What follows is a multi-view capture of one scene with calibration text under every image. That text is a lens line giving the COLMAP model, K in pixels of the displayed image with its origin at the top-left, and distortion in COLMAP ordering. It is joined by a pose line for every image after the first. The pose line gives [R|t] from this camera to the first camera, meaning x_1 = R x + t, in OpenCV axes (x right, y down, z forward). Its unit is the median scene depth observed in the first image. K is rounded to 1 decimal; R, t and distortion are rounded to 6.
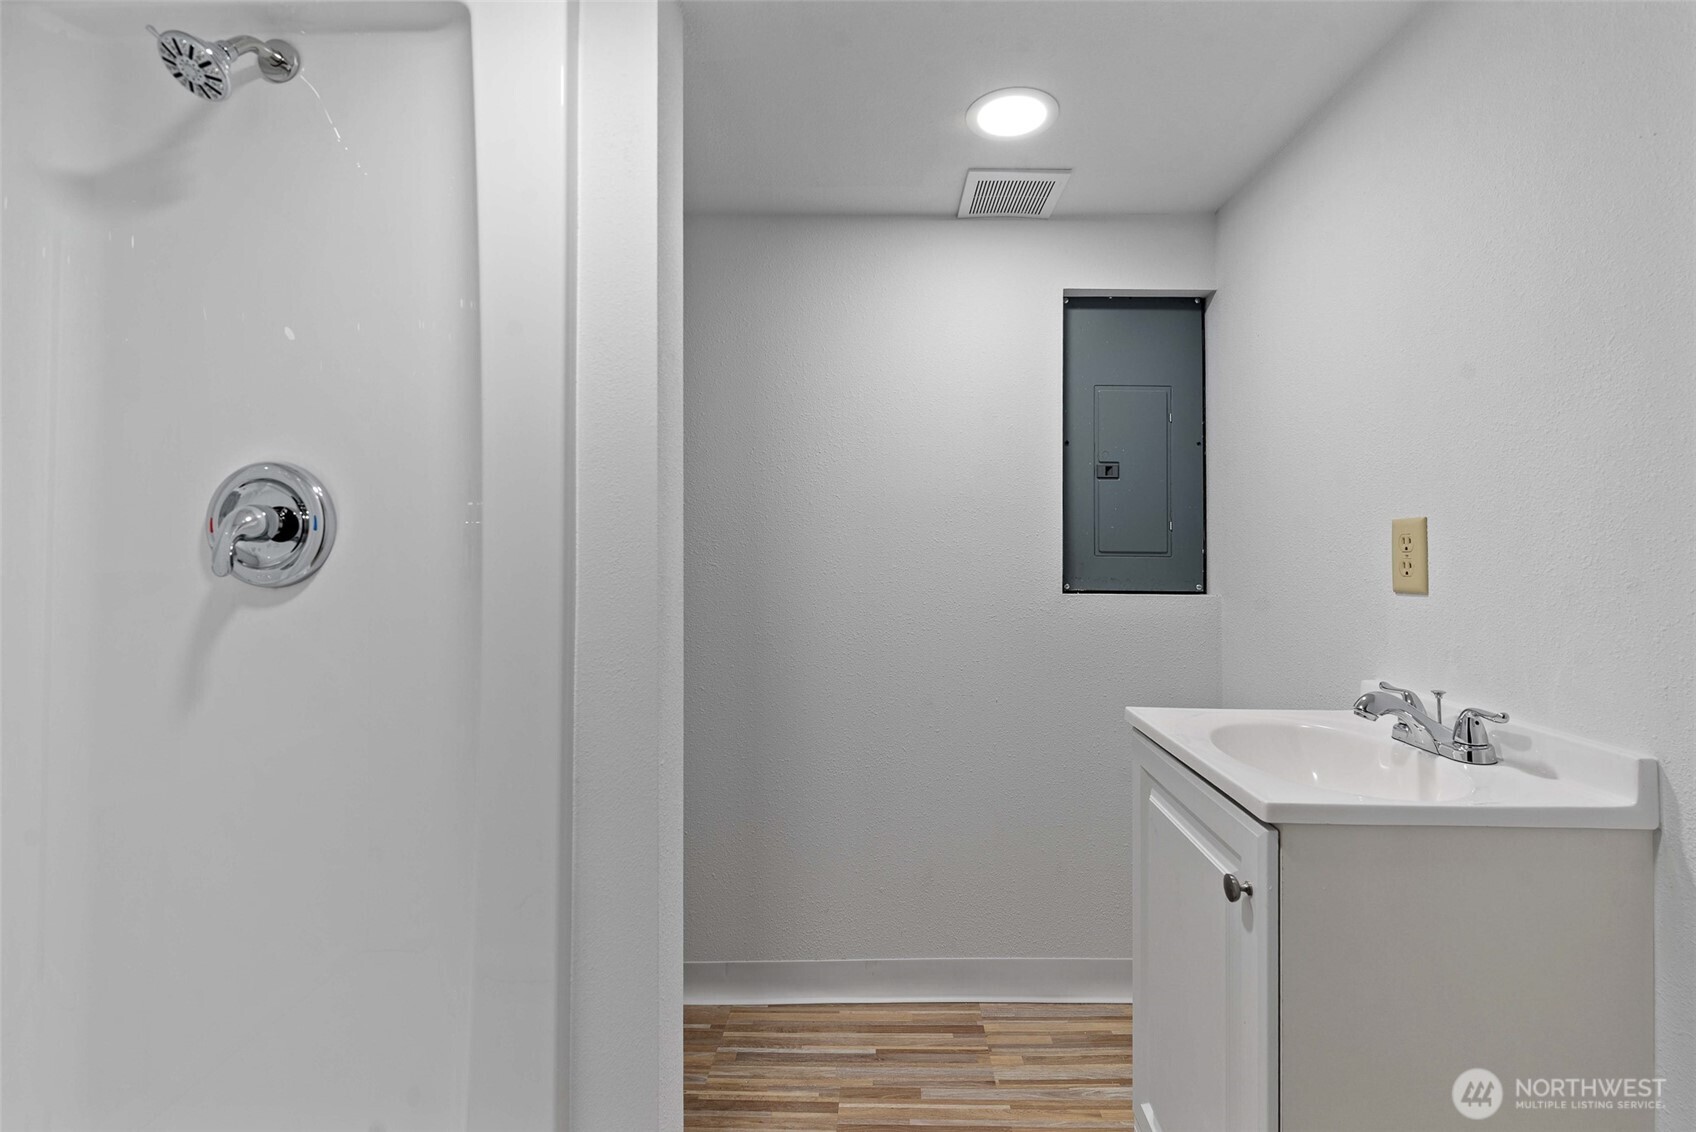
lens RADIAL K [[754.9, 0, 870.2], [0, 754.9, 570.0], [0, 0, 1]] dist [0.002954, -0.000115]
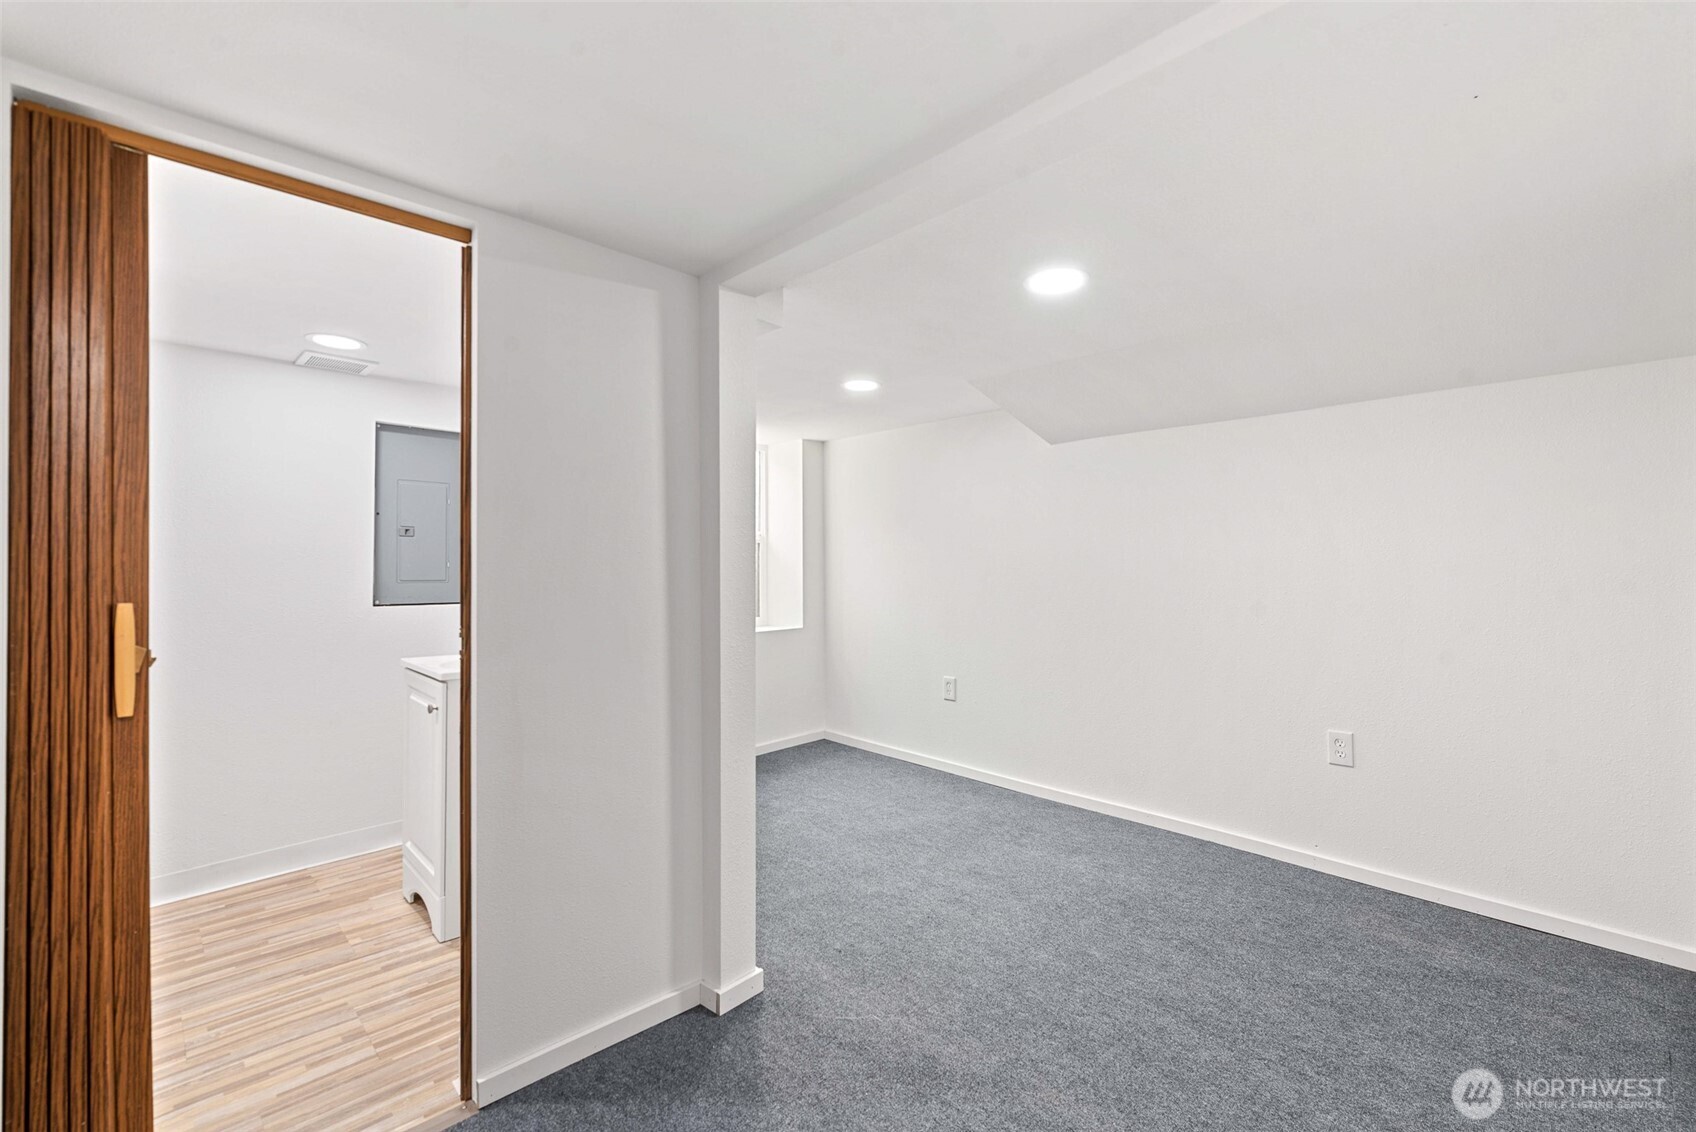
lens RADIAL K [[754.9, 0, 870.2], [0, 754.9, 570.0], [0, 0, 1]] dist [0.002954, -0.000115]
pose [[0.699770, 0.011850, 0.714270, -0.180516], [0.010127, 0.999597, -0.026505, 0.007140], [-0.714296, 0.025781, 0.699368, -1.027144]]
